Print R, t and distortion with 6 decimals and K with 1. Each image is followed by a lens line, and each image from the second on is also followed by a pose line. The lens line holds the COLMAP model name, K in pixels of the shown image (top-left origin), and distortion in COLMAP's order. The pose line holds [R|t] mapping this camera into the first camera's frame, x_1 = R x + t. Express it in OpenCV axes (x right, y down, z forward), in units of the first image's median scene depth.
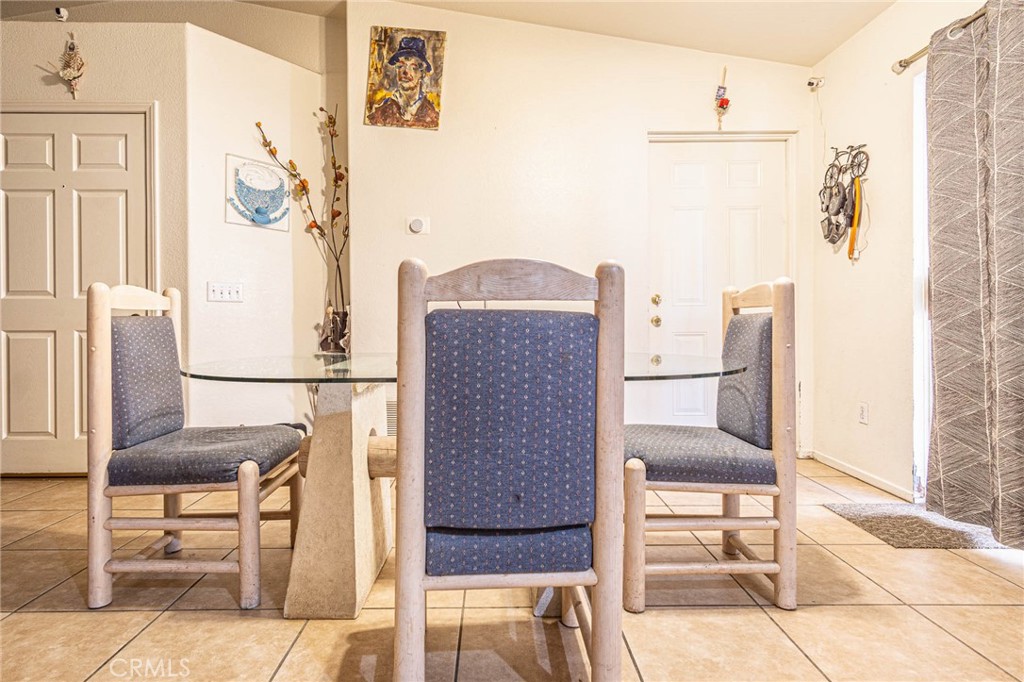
lens RADIAL K [[563.3, 0, 497.0], [0, 563.3, 320.4], [0, 0, 1]] dist [0.003620, 0.001079]
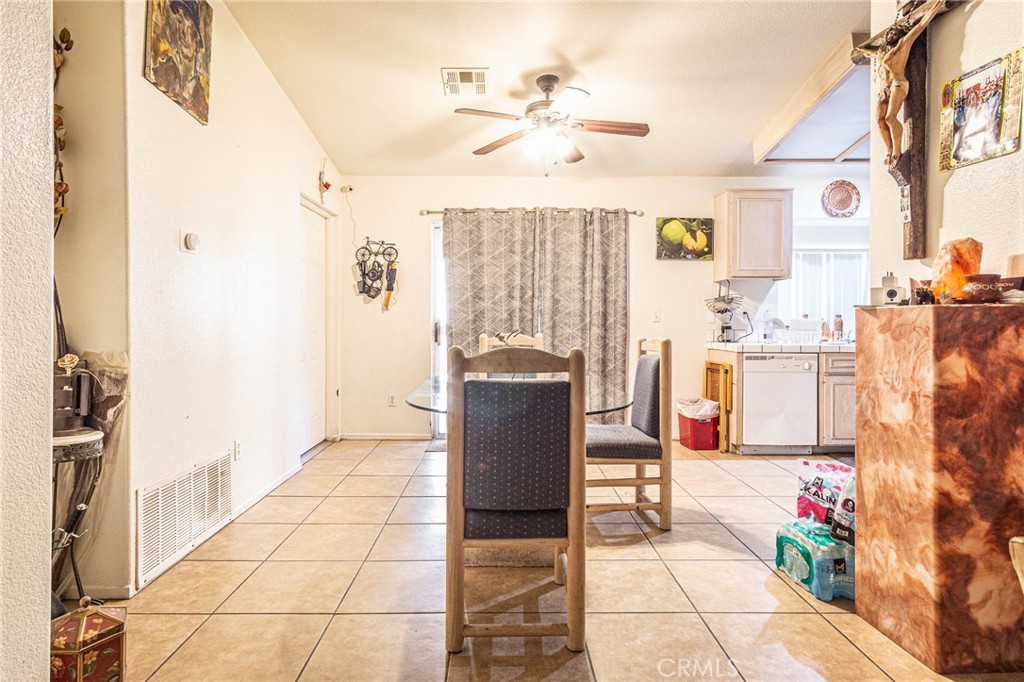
lens RADIAL K [[548.8, 0, 507.2], [0, 548.8, 323.6], [0, 0, 1]] dist [0.006499, 0.001134]
pose [[-0.011382, 0.001757, 0.999934, -0.891613], [-0.000201, 0.999998, -0.001760, -0.056419], [-0.999935, -0.000221, -0.011381, 0.583139]]
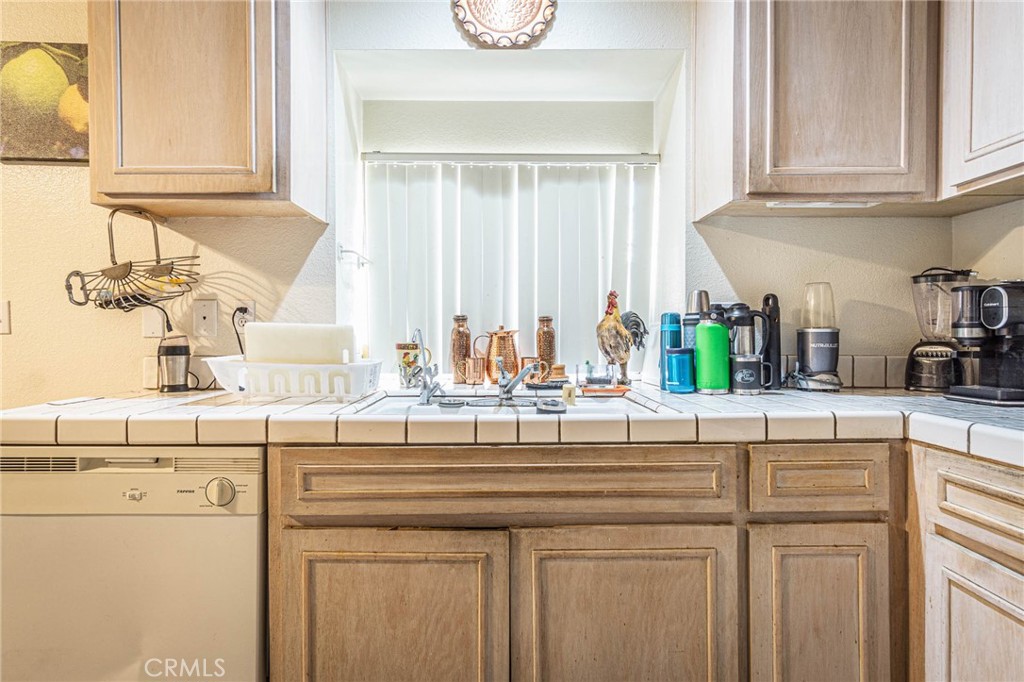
lens RADIAL K [[540.8, 0, 508.4], [0, 540.8, 338.0], [0, 0, 1]] dist [0.004913, 0.001714]
pose [[-0.011520, -0.001090, 0.999933, 0.037550], [-0.000751, 0.999999, 0.001081, -0.060790], [-0.999933, -0.000739, -0.011520, -0.320630]]
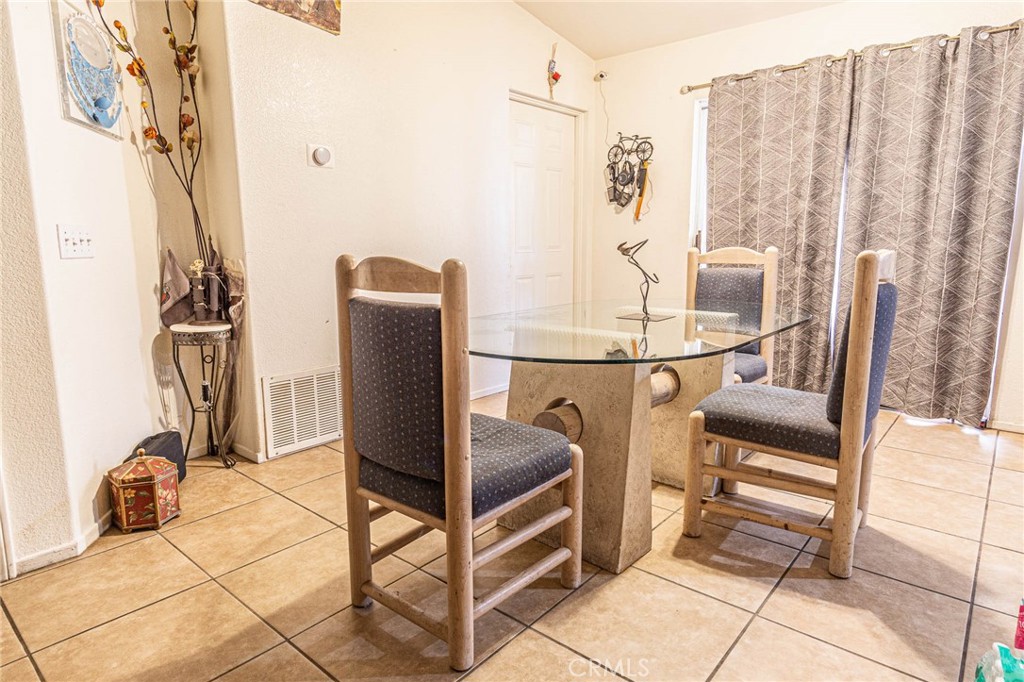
lens RADIAL K [[595.2, 0, 514.0], [0, 595.2, 333.5], [0, 0, 1]] dist [0.003351, 0.002892]
pose [[0.650648, -0.114069, 0.750763, -0.628845], [0.004121, 0.989169, 0.146721, -0.042071], [-0.759368, -0.092370, 0.644071, 0.226250]]
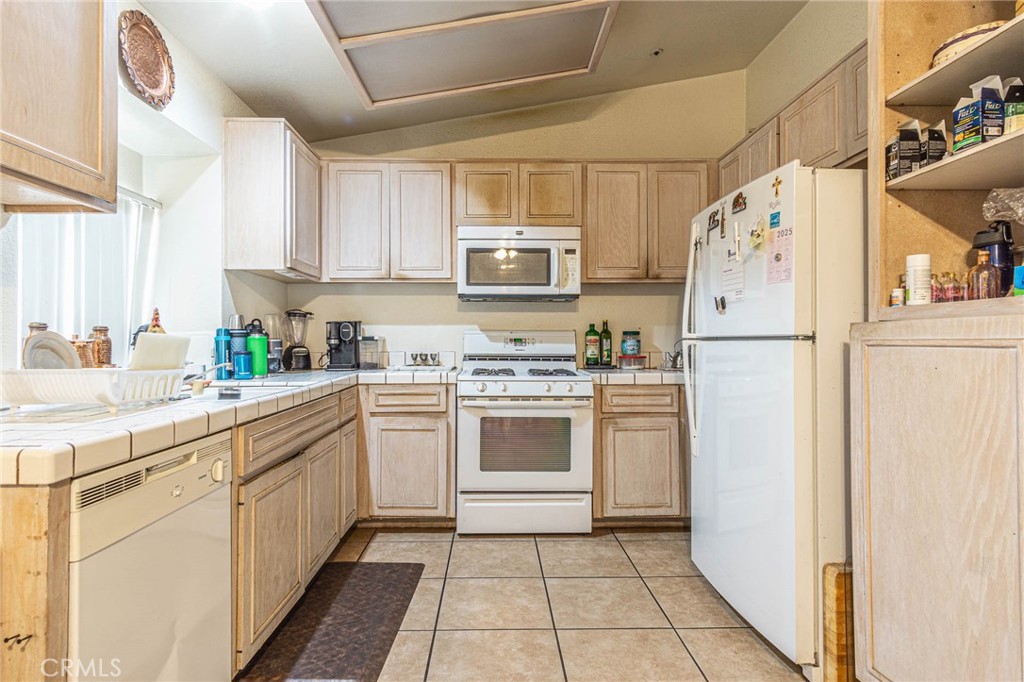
lens RADIAL K [[543.3, 0, 502.2], [0, 543.3, 336.6], [0, 0, 1]] dist [0.003964, 0.001548]
pose [[-0.999782, 0.005747, -0.020093, 0.169373], [0.005926, 0.999943, -0.008856, -0.063366], [0.020041, -0.008973, -0.999759, 0.312677]]
